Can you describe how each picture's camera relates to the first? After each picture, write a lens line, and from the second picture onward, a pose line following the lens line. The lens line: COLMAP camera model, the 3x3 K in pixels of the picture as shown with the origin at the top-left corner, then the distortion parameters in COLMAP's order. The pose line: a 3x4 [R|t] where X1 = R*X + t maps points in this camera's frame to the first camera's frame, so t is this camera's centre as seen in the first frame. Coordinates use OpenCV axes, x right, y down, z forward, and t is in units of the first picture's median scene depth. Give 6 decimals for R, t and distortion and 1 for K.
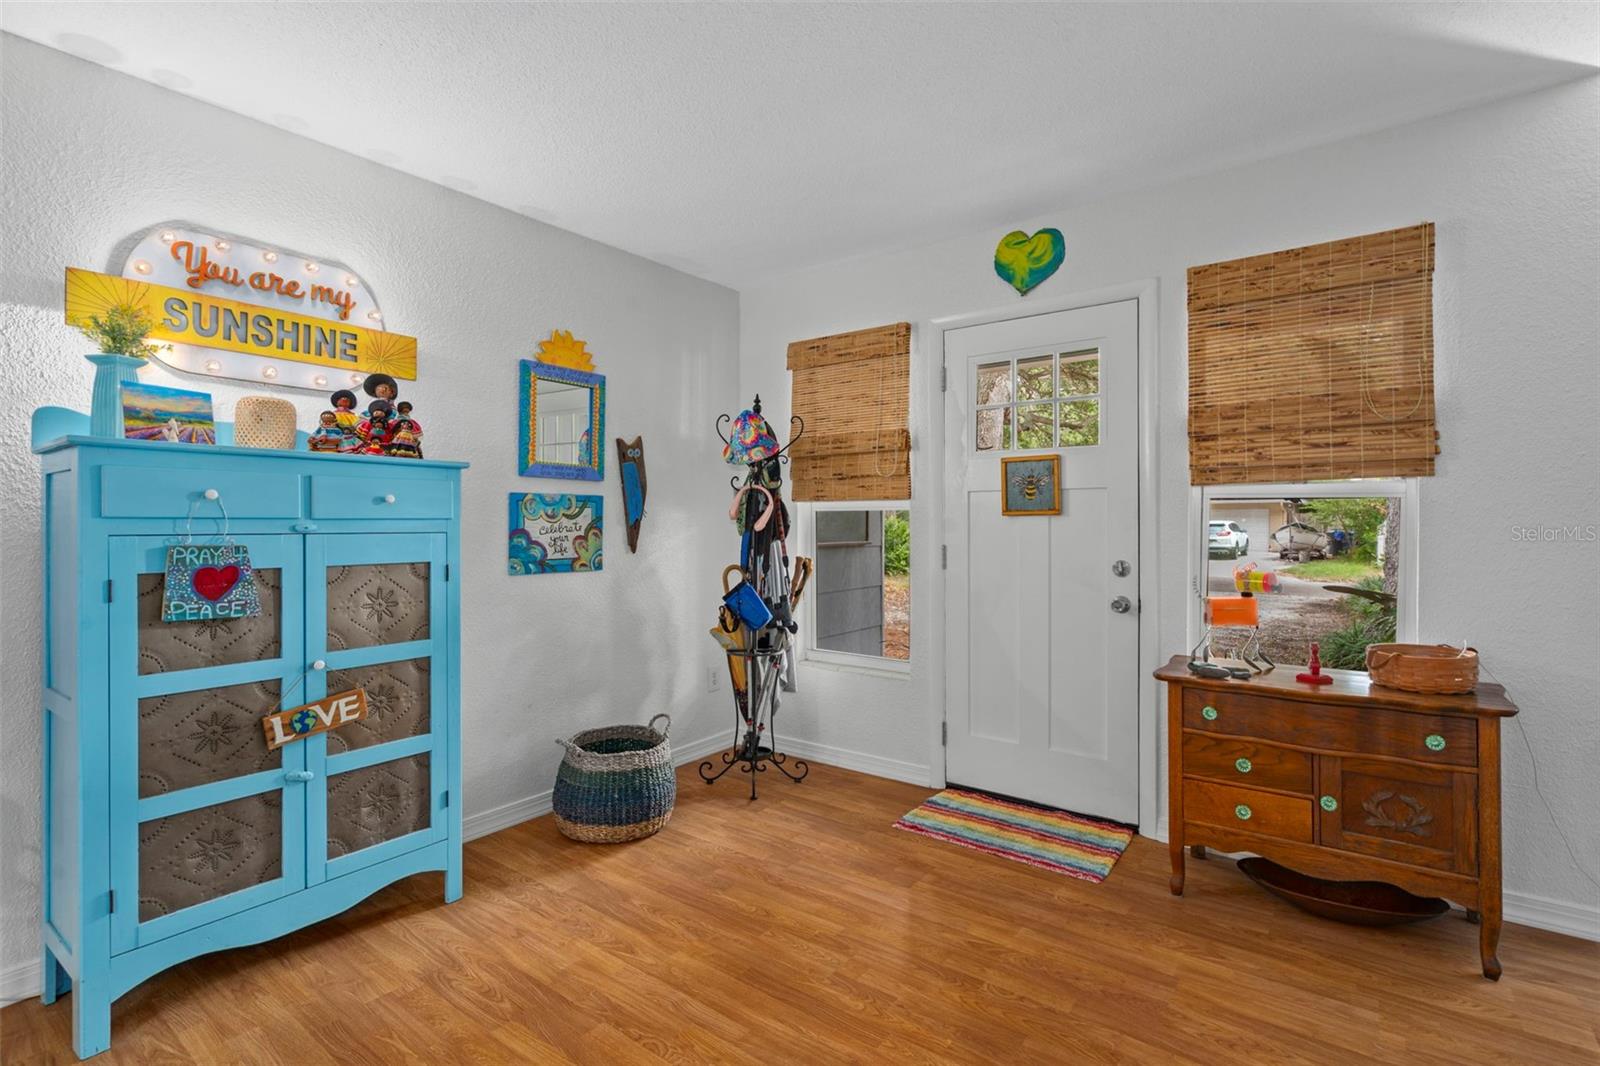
lens RADIAL K [[768.6, 0, 775.5], [0, 768.6, 522.7], [0, 0, 1]] dist [-0.005879, 0.004019]
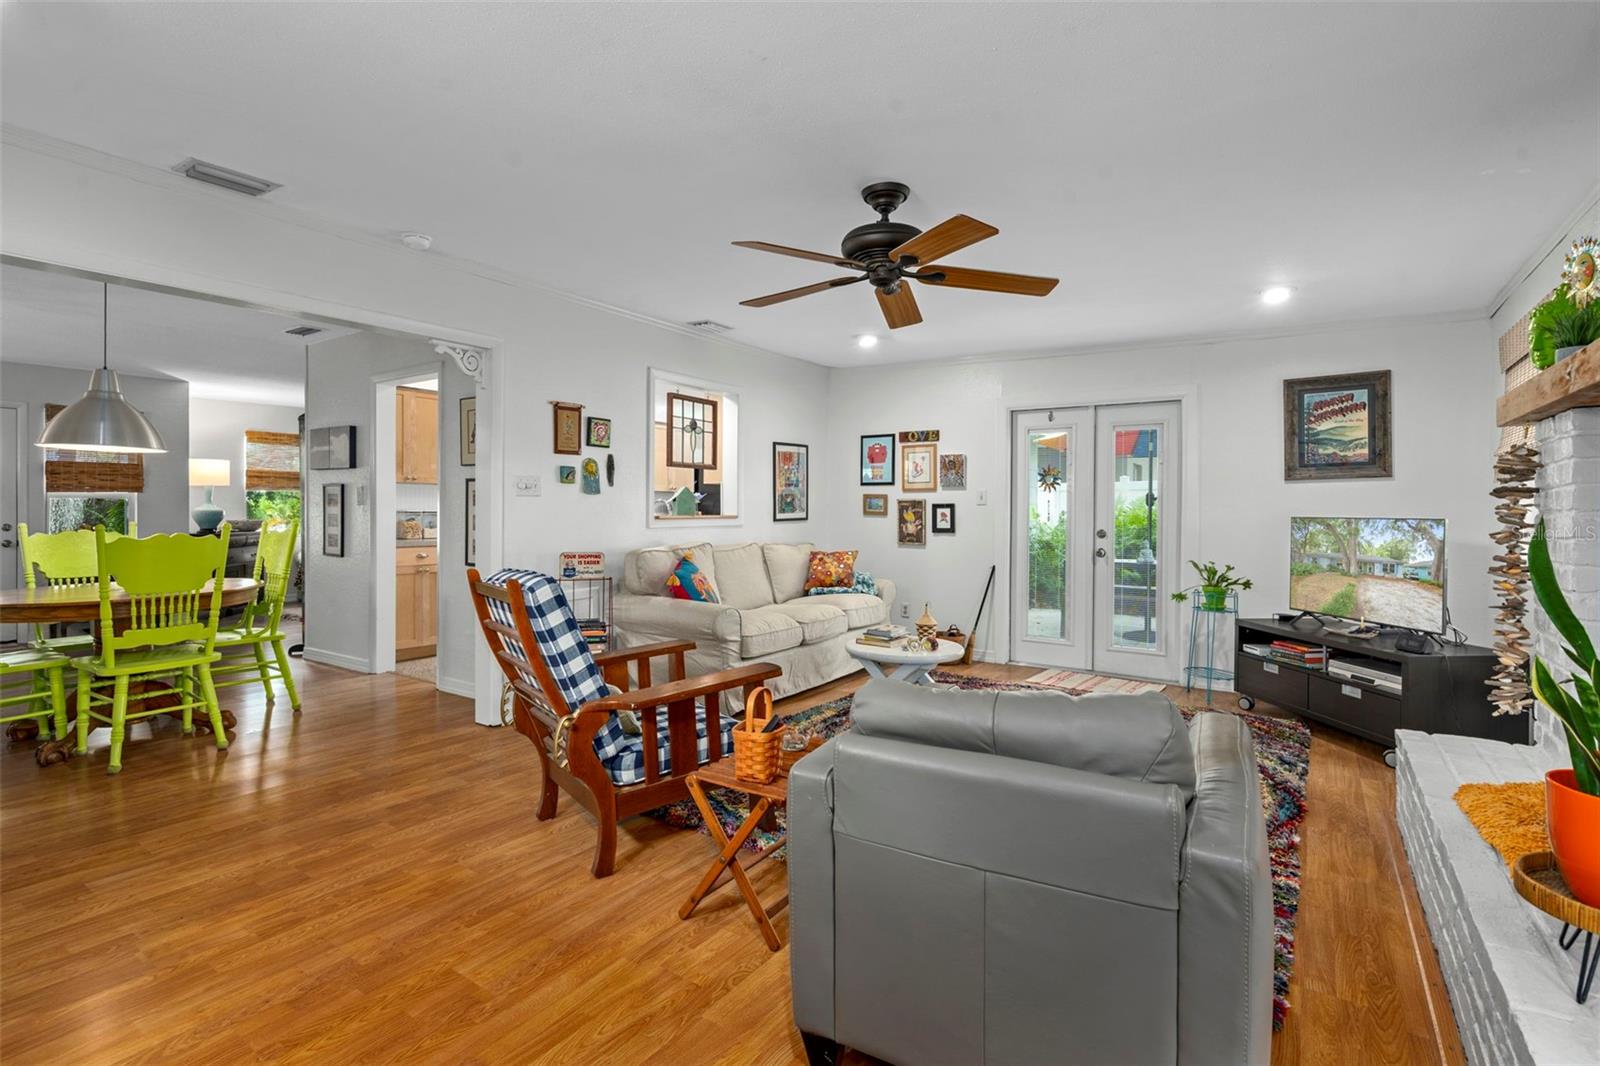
lens RADIAL K [[768.6, 0, 798.6], [0, 768.6, 517.5], [0, 0, 1]] dist [-0.005879, 0.004019]
pose [[-0.062555, -0.007386, 0.998014, -2.716689], [-0.000952, 0.999973, 0.007341, 0.016921], [-0.998041, -0.000491, -0.062561, -1.645561]]
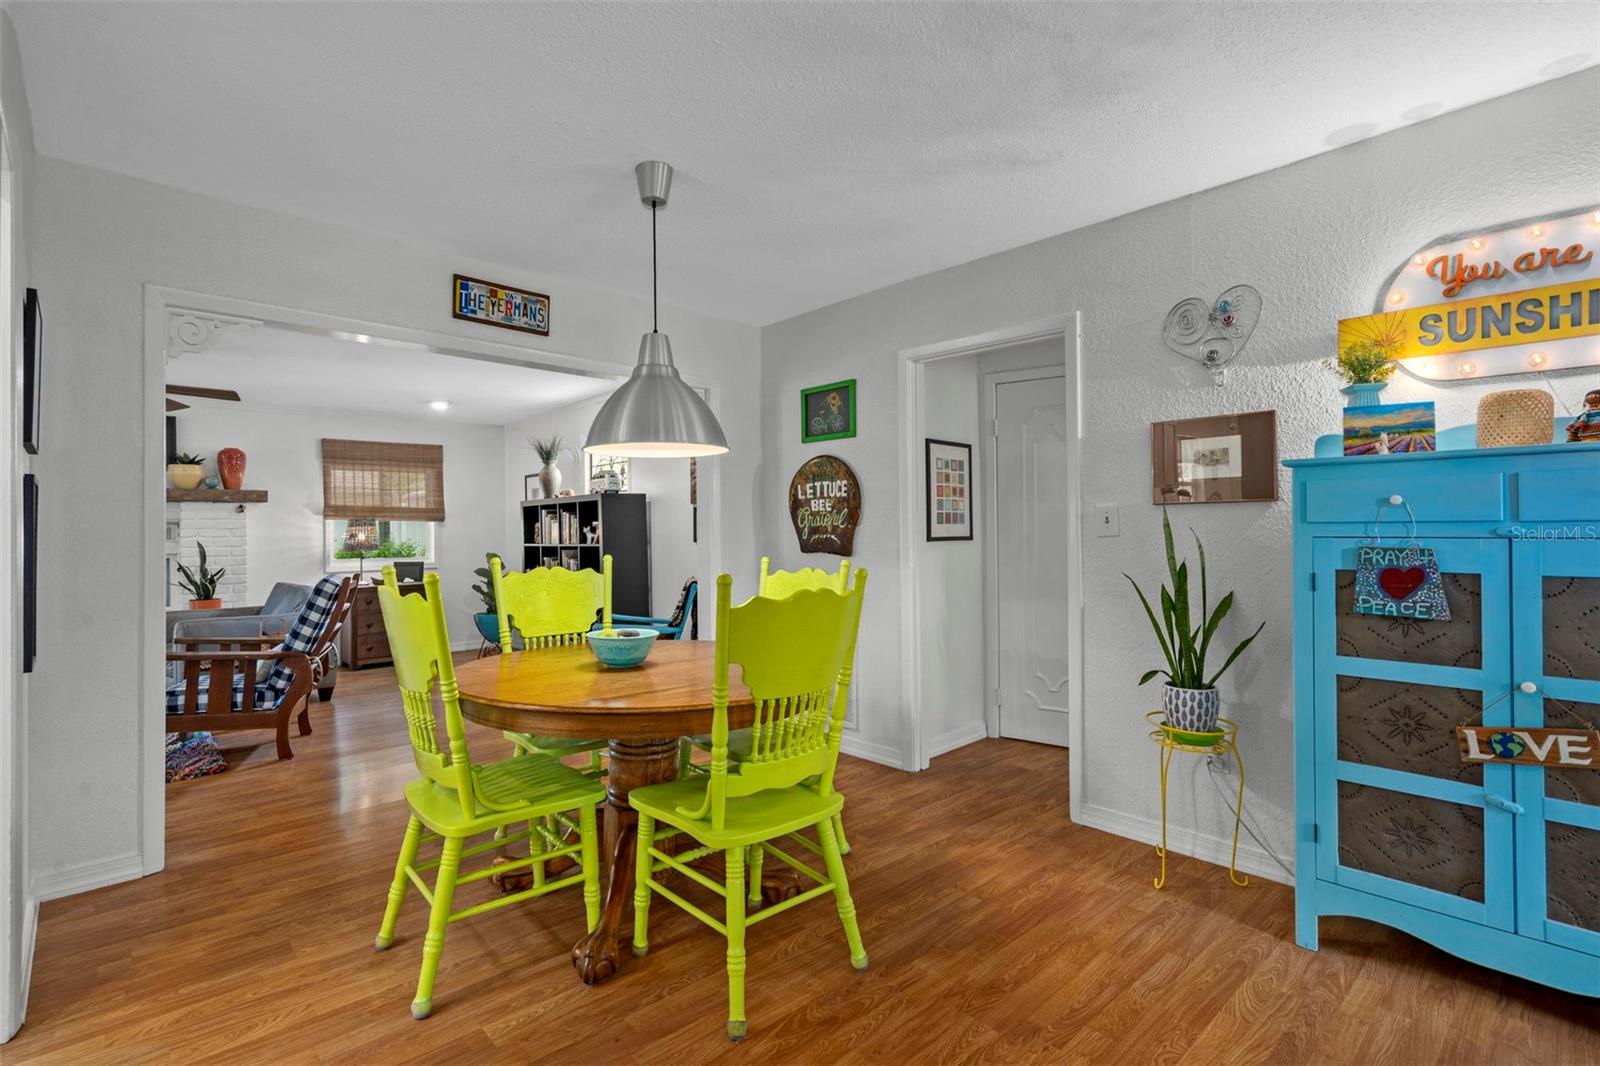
lens RADIAL K [[768.6, 0, 792.5], [0, 768.6, 517.5], [0, 0, 1]] dist [-0.005879, 0.004019]
pose [[-0.172343, -0.016940, -0.984891, 0.410264], [0.005771, 0.999818, -0.018207, 0.001822], [0.985020, -0.008821, -0.172214, 0.314047]]
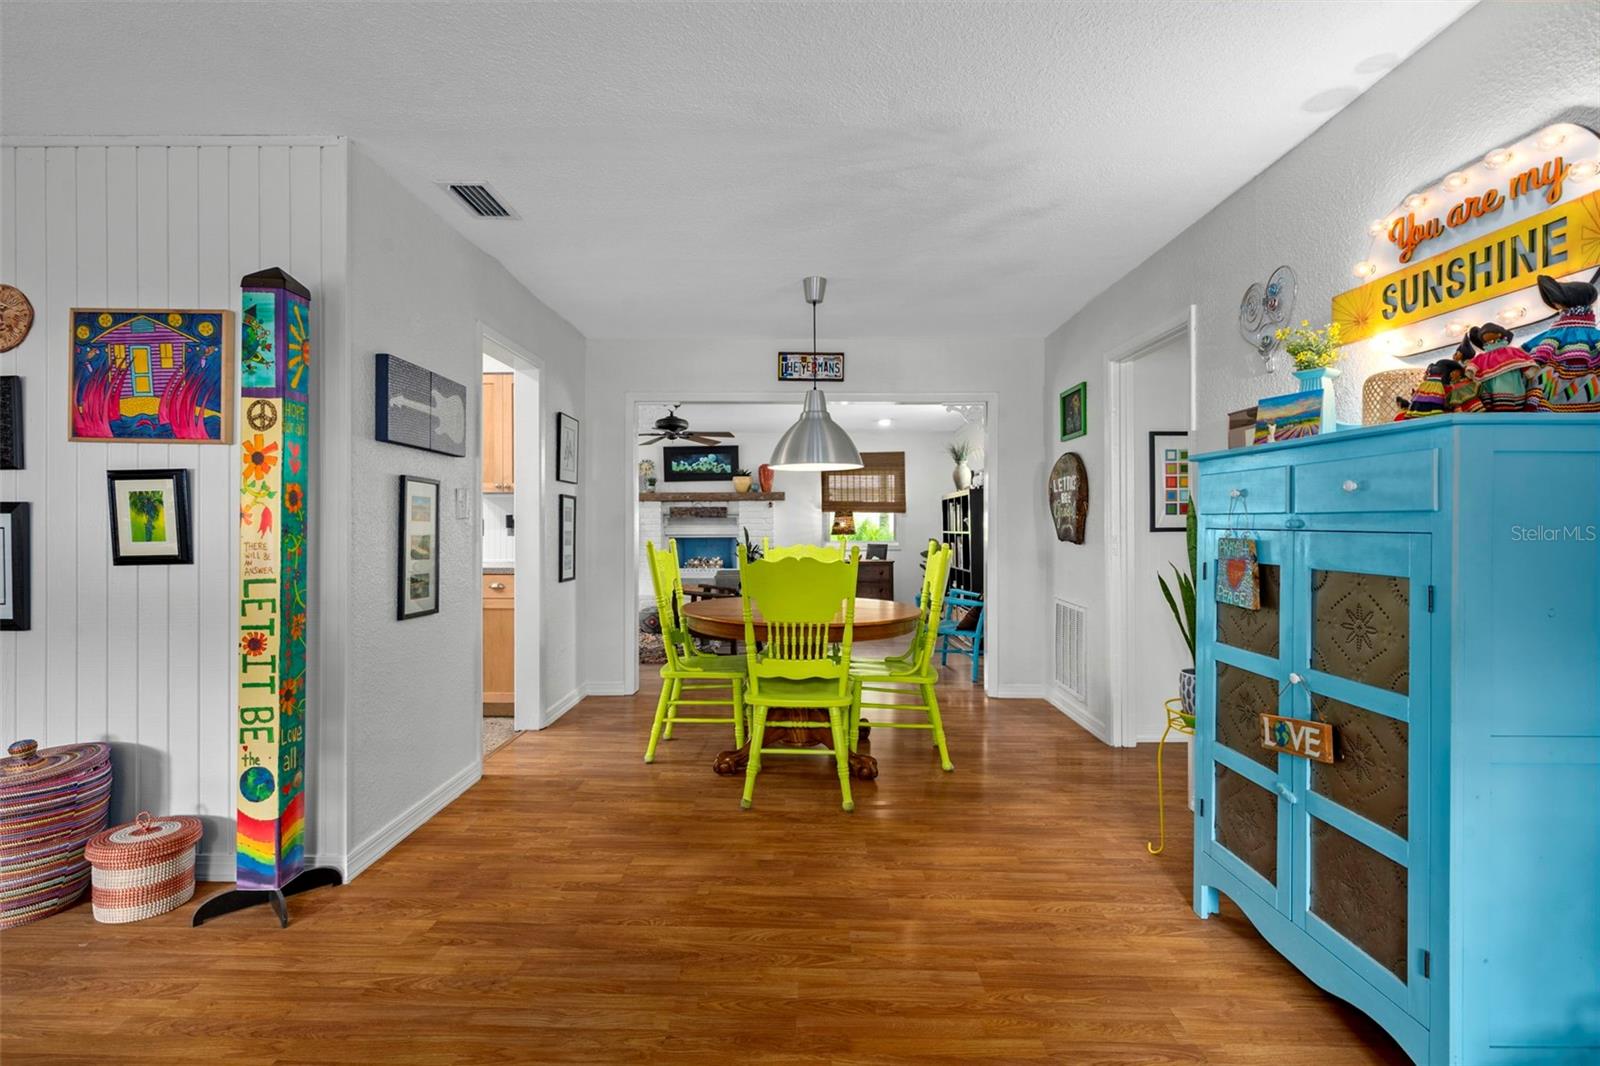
lens RADIAL K [[768.6, 0, 767.9], [0, 768.6, 513.8], [0, 0, 1]] dist [-0.005879, 0.004019]
pose [[-0.815527, -0.006733, -0.578680, 0.406403], [0.000067, 0.999931, -0.011730, 0.005518], [0.578719, -0.009605, -0.815471, 1.338661]]
